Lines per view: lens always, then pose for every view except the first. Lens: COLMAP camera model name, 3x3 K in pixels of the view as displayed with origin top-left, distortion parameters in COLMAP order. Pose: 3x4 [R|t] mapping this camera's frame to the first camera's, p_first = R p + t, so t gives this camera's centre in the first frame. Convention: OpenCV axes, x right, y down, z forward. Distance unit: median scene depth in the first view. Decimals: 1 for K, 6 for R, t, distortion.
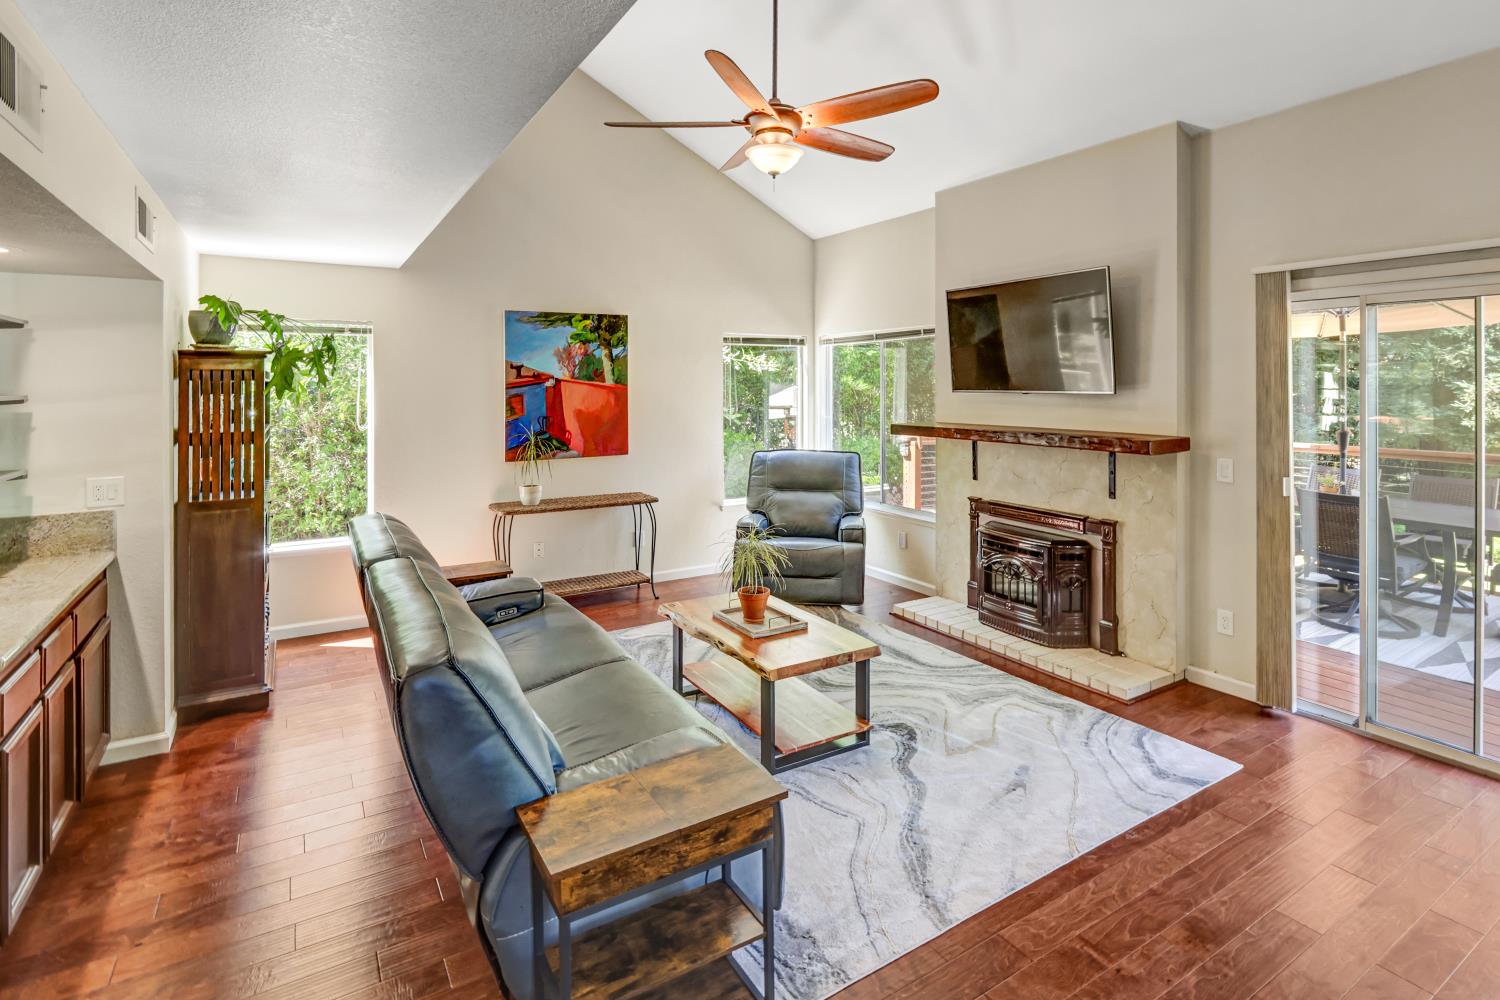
lens RADIAL K [[747.6, 0, 750.8], [0, 747.6, 371.7], [0, 0, 1]] dist [-0.009578, 0.001609]
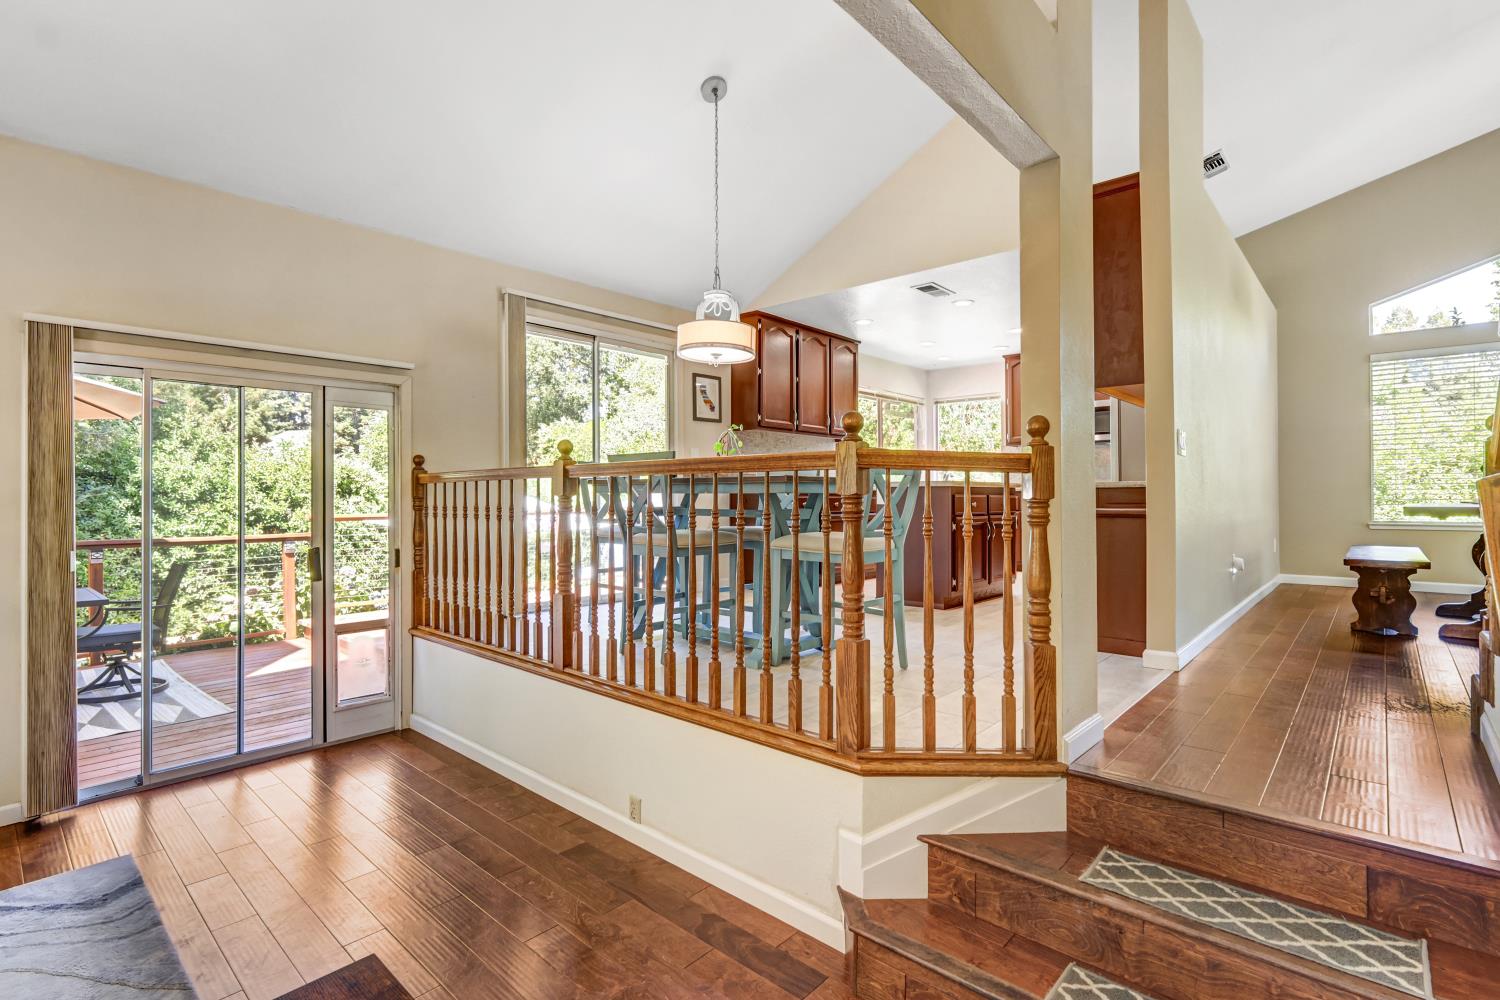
lens RADIAL K [[705.0, 0, 752.4], [0, 705.0, 502.7], [0, 0, 1]] dist [-0.016980, 0.005131]
pose [[-0.287692, 0.001612, 0.957722, -0.276131], [-0.006583, 0.999972, -0.003661, 0.062750], [-0.957700, -0.007358, -0.287673, 0.356065]]
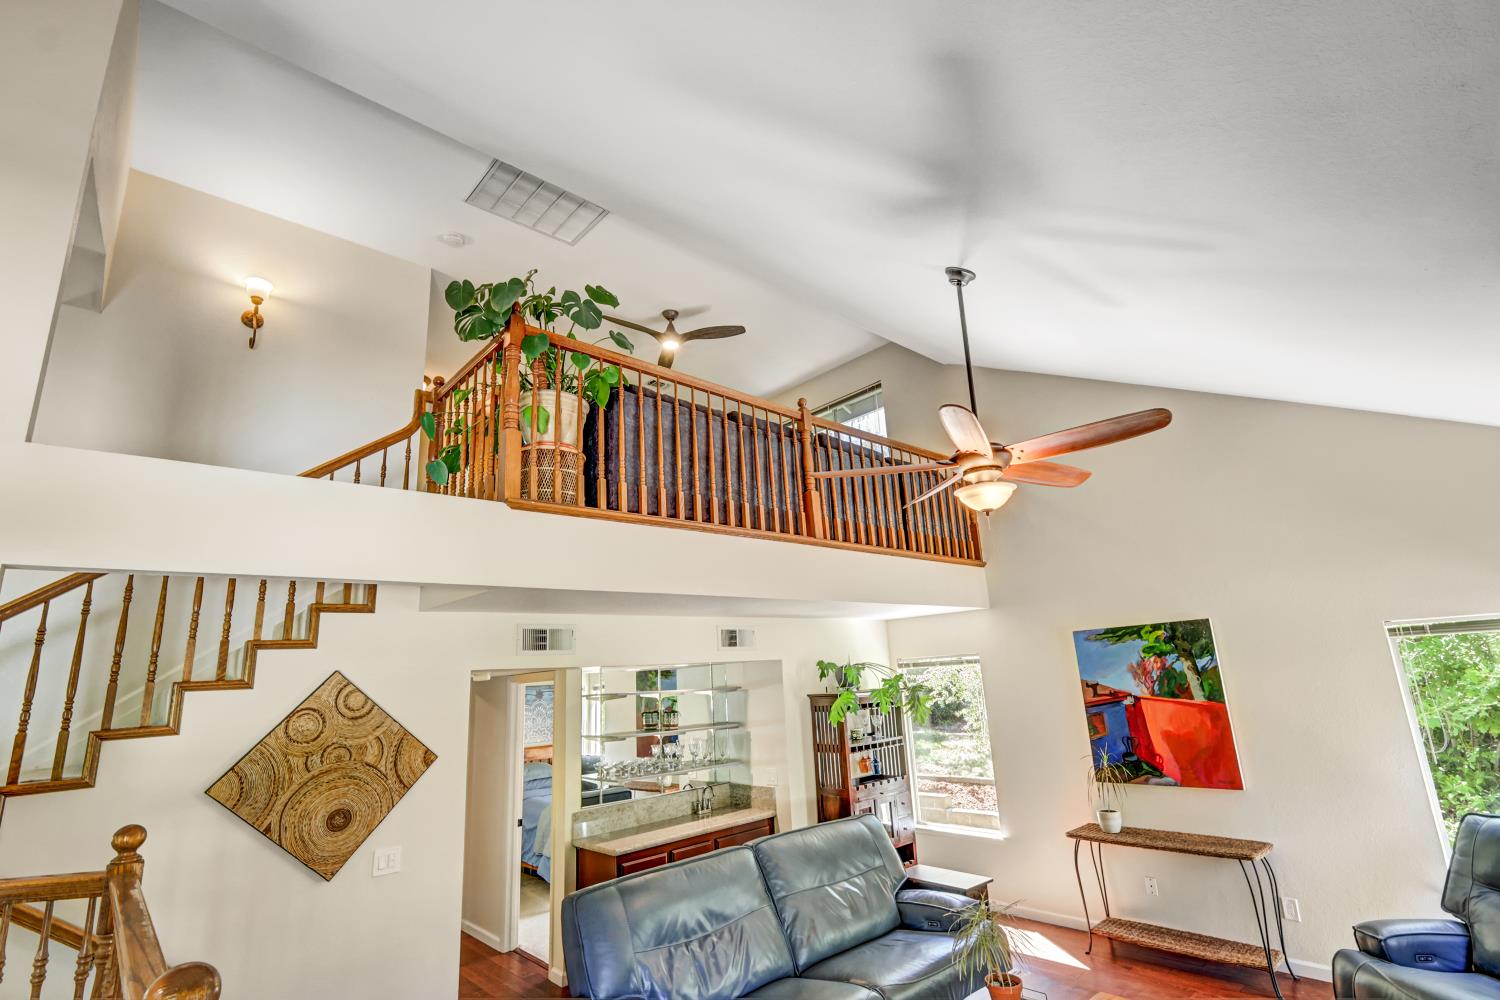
lens RADIAL K [[705.0, 0, 772.4], [0, 705.0, 504.9], [0, 0, 1]] dist [-0.016980, 0.005131]
pose [[0.206701, -0.238548, -0.948878, 0.688344], [0.069895, 0.970945, -0.228869, -0.069103], [0.975904, -0.019014, 0.217369, 0.439595]]
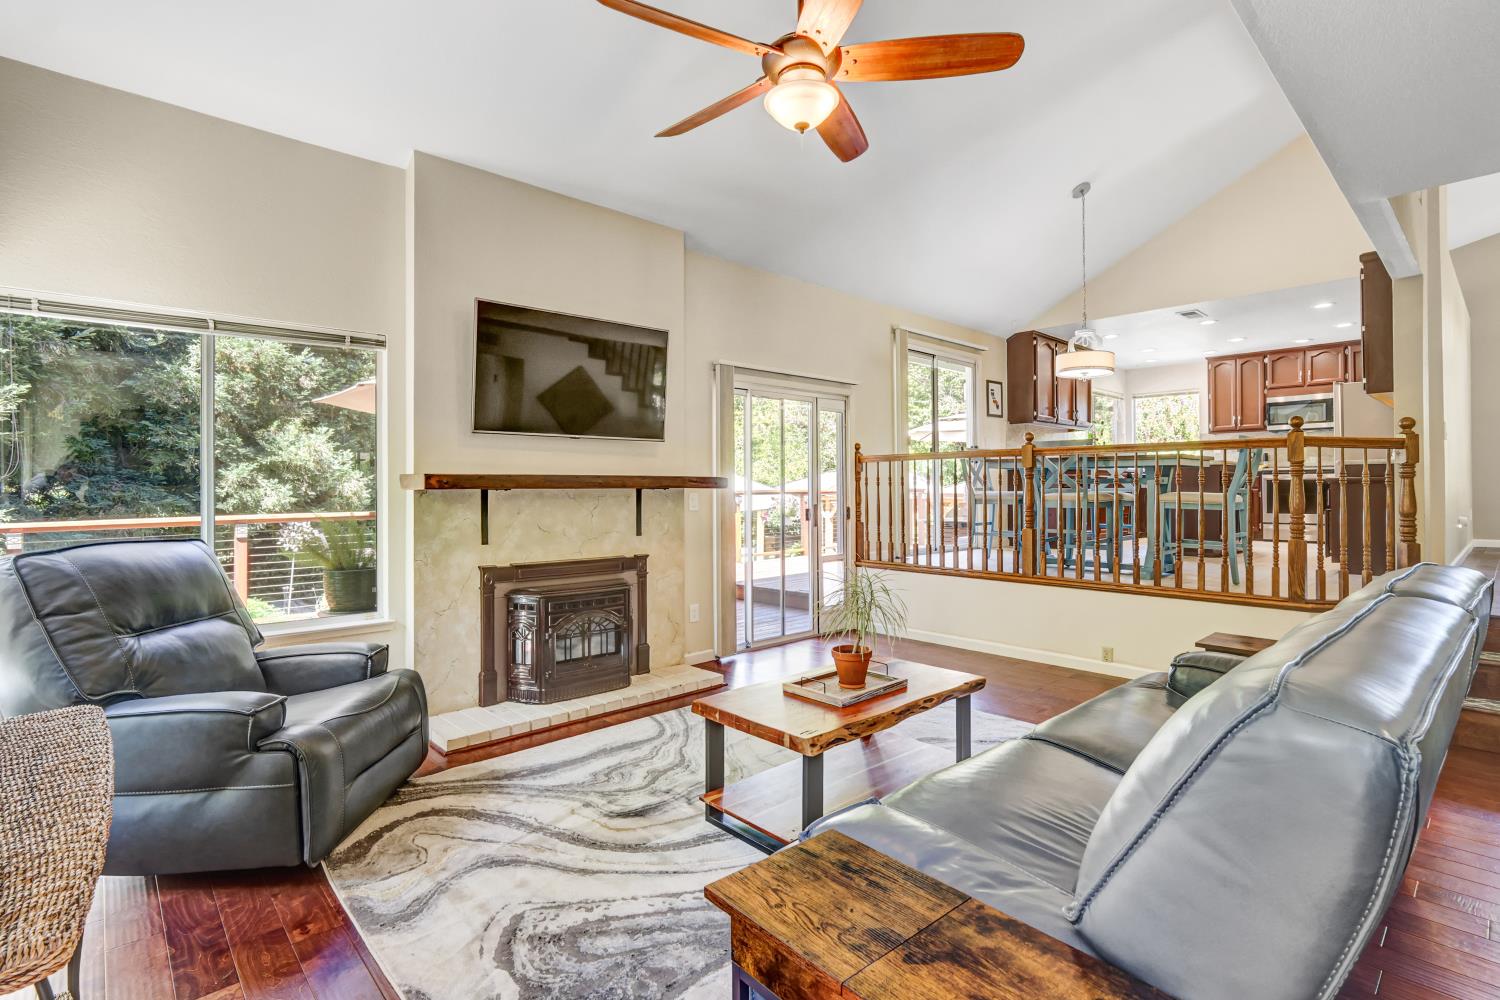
lens RADIAL K [[705.0, 0, 748.7], [0, 705.0, 492.5], [0, 0, 1]] dist [-0.016980, 0.005131]
pose [[-0.188597, 0.002567, 0.982051, -0.561625], [-0.007414, 0.999964, -0.004037, 0.102490], [-0.982027, -0.008042, -0.188571, 0.984916]]
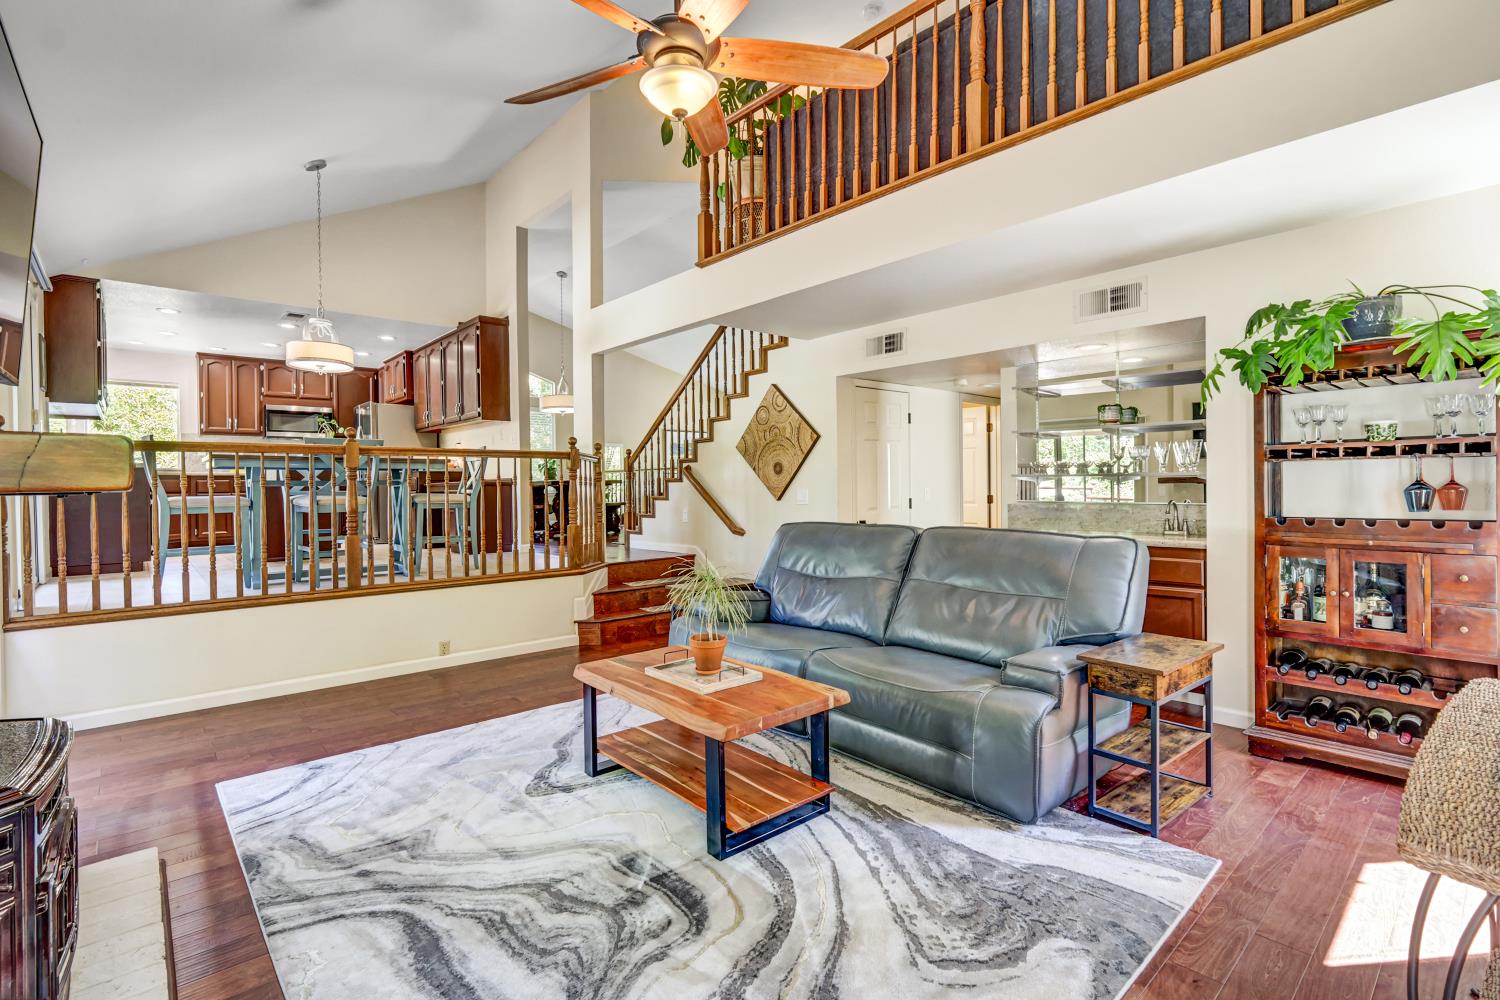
lens RADIAL K [[705.0, 0, 740.1], [0, 705.0, 486.5], [0, 0, 1]] dist [-0.016980, 0.005131]
pose [[-0.986082, 0.016682, -0.165419, 0.073786], [0.018659, 0.999772, -0.010401, 0.103091], [0.165207, -0.013343, -0.986169, 1.415152]]
